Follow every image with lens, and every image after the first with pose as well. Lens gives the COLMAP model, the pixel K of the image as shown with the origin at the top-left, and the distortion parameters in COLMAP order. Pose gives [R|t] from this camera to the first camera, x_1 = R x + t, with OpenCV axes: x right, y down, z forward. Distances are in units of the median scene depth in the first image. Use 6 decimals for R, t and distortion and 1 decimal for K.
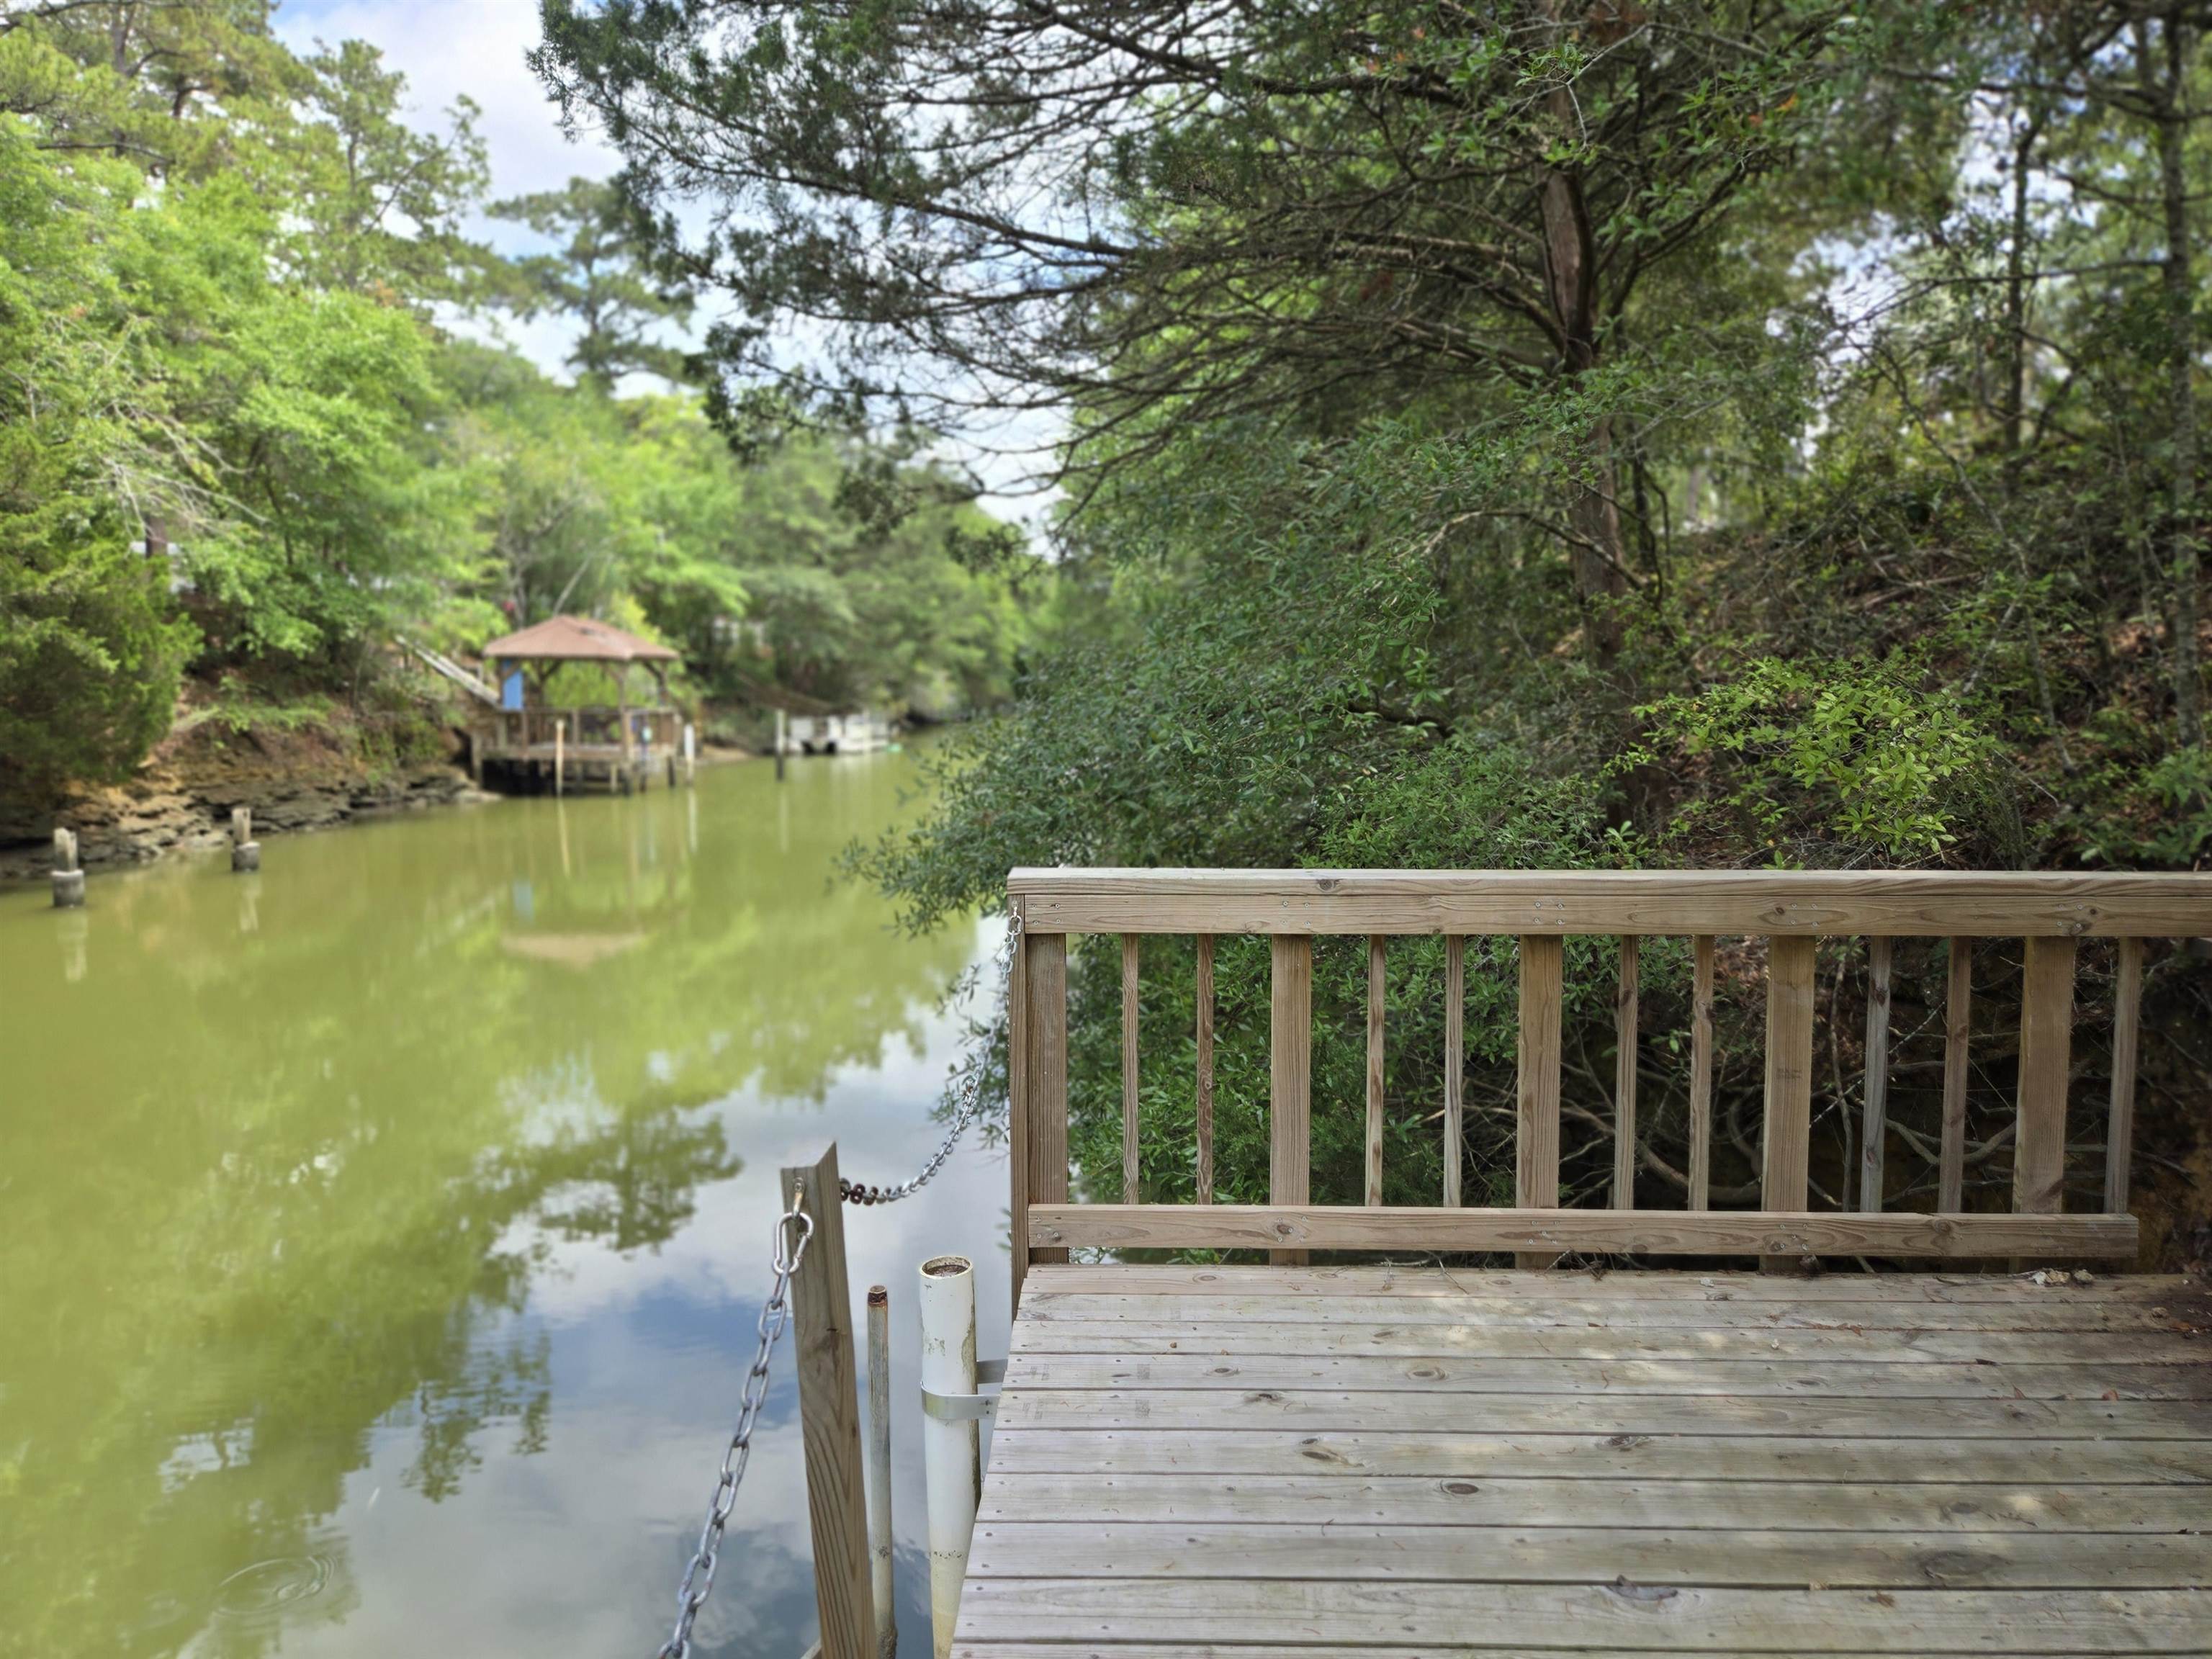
lens RADIAL K [[1472.4, 0, 1121.8], [0, 1472.4, 832.8], [0, 0, 1]] dist [0.083134, -0.074000]
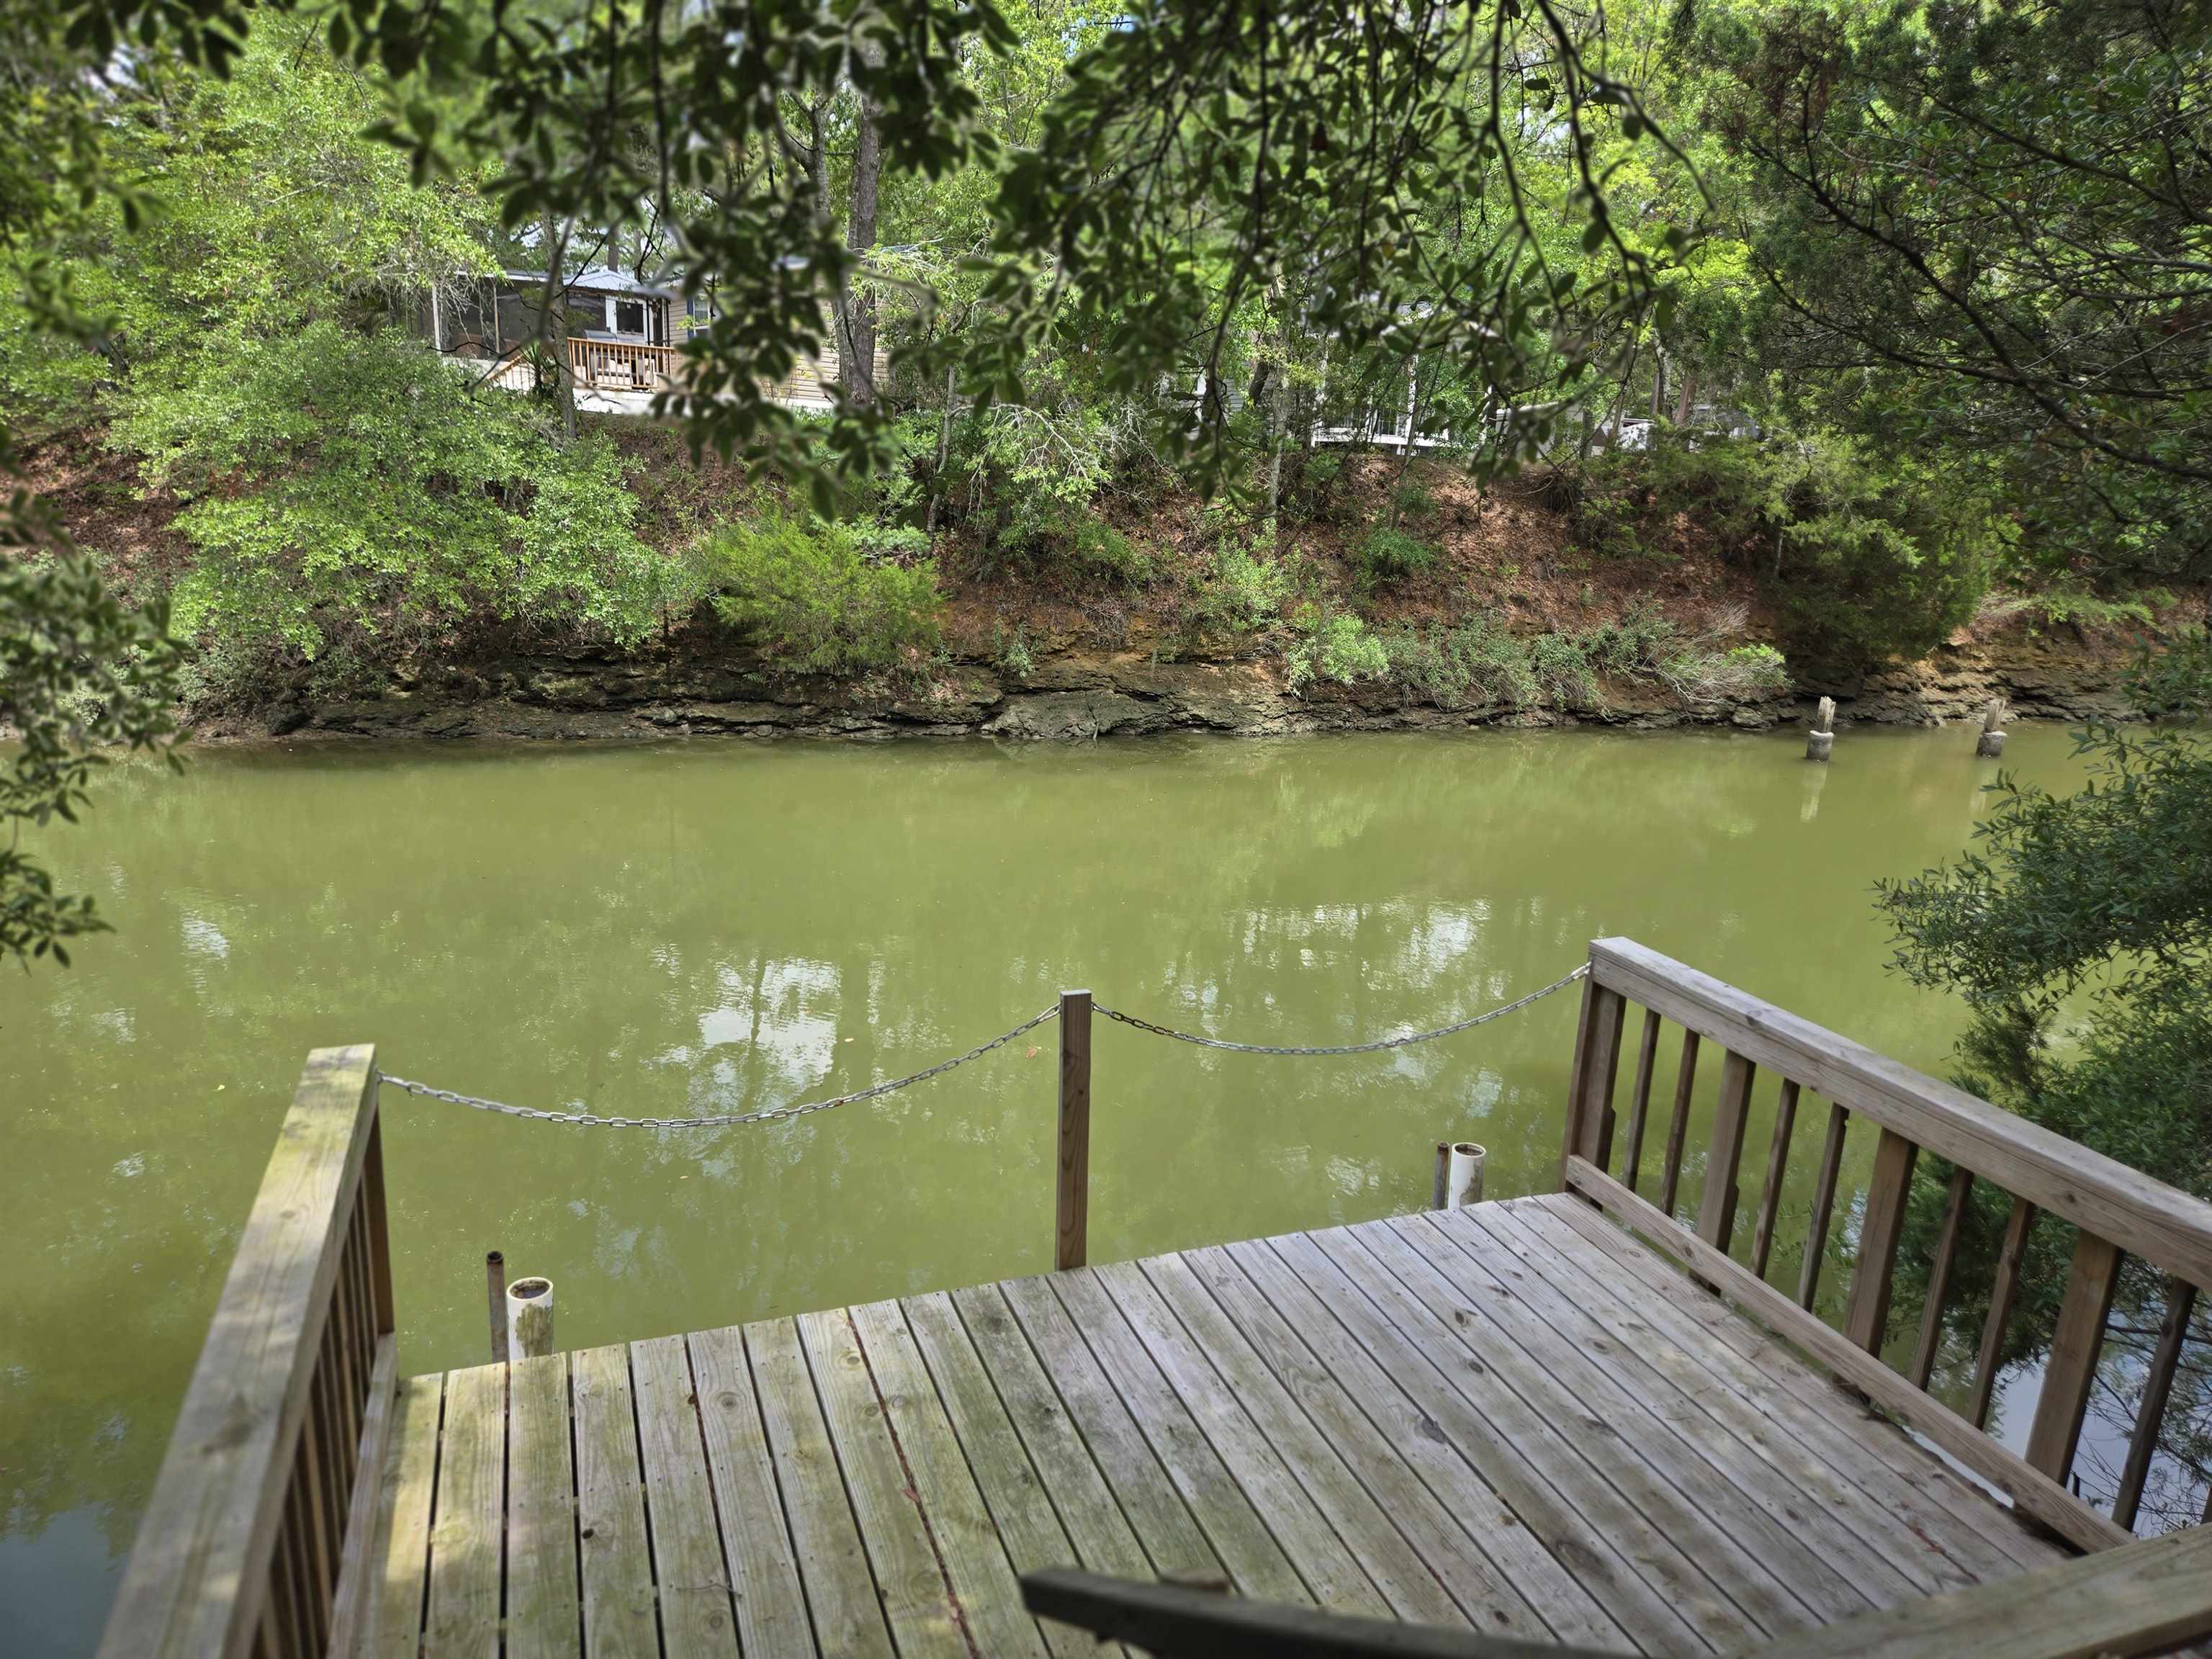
lens RADIAL K [[1472.4, 0, 1121.8], [0, 1472.4, 832.8], [0, 0, 1]] dist [0.083134, -0.074000]
pose [[0.378495, 0.242400, -0.893299, 0.149641], [-0.146871, 0.968601, 0.200603, -0.043280], [0.913877, 0.055272, 0.402212, -0.005906]]
